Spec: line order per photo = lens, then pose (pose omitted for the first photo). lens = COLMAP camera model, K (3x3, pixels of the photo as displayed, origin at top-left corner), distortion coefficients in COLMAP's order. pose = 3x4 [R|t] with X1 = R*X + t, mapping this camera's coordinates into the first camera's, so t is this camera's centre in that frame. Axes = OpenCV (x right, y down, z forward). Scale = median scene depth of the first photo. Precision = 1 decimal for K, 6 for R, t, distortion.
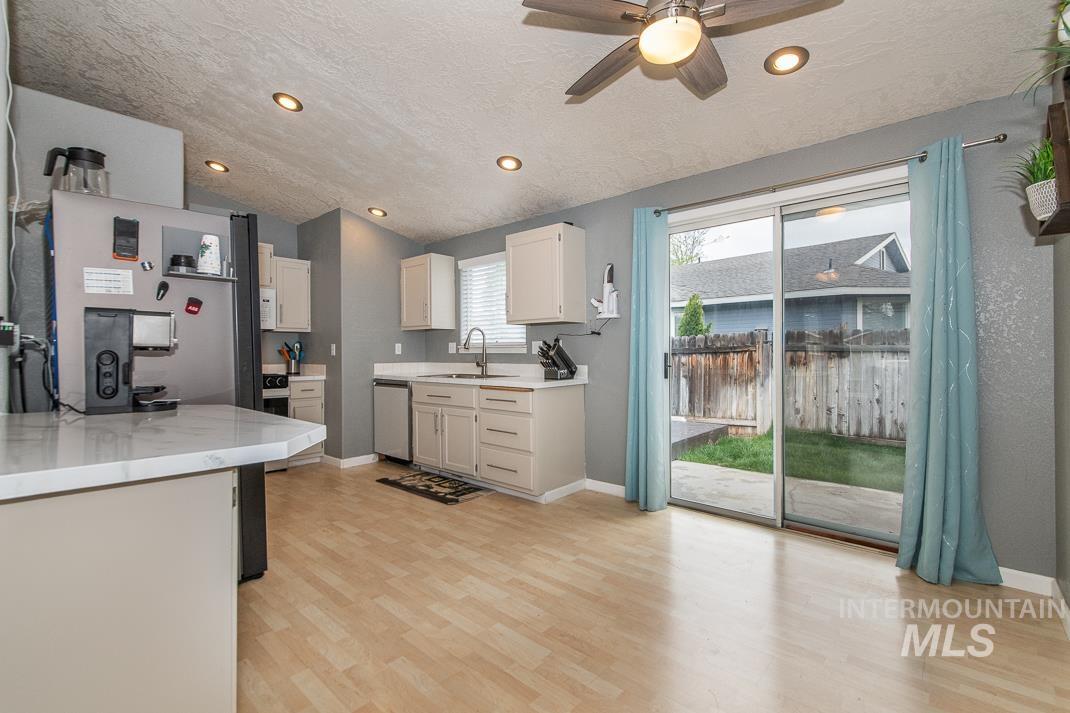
lens RADIAL K [[485.7, 0, 535.5], [0, 485.7, 361.4], [0, 0, 1]] dist [-0.001648, -0.000261]
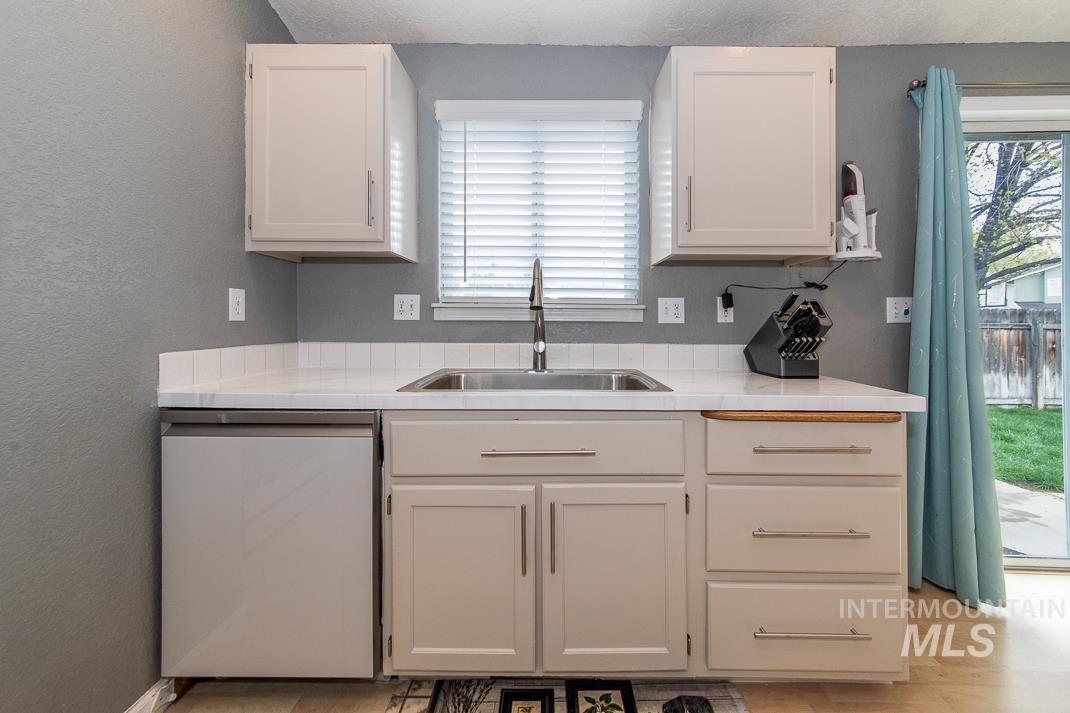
lens RADIAL K [[367.8, 0, 536.7], [0, 367.8, 341.3], [0, 0, 1]] dist [0.000113, -0.000001]
pose [[0.740403, 0.002691, 0.672158, -0.334744], [0.005662, 0.999932, -0.010241, 0.005599], [-0.672139, 0.011388, 0.740337, 0.780805]]
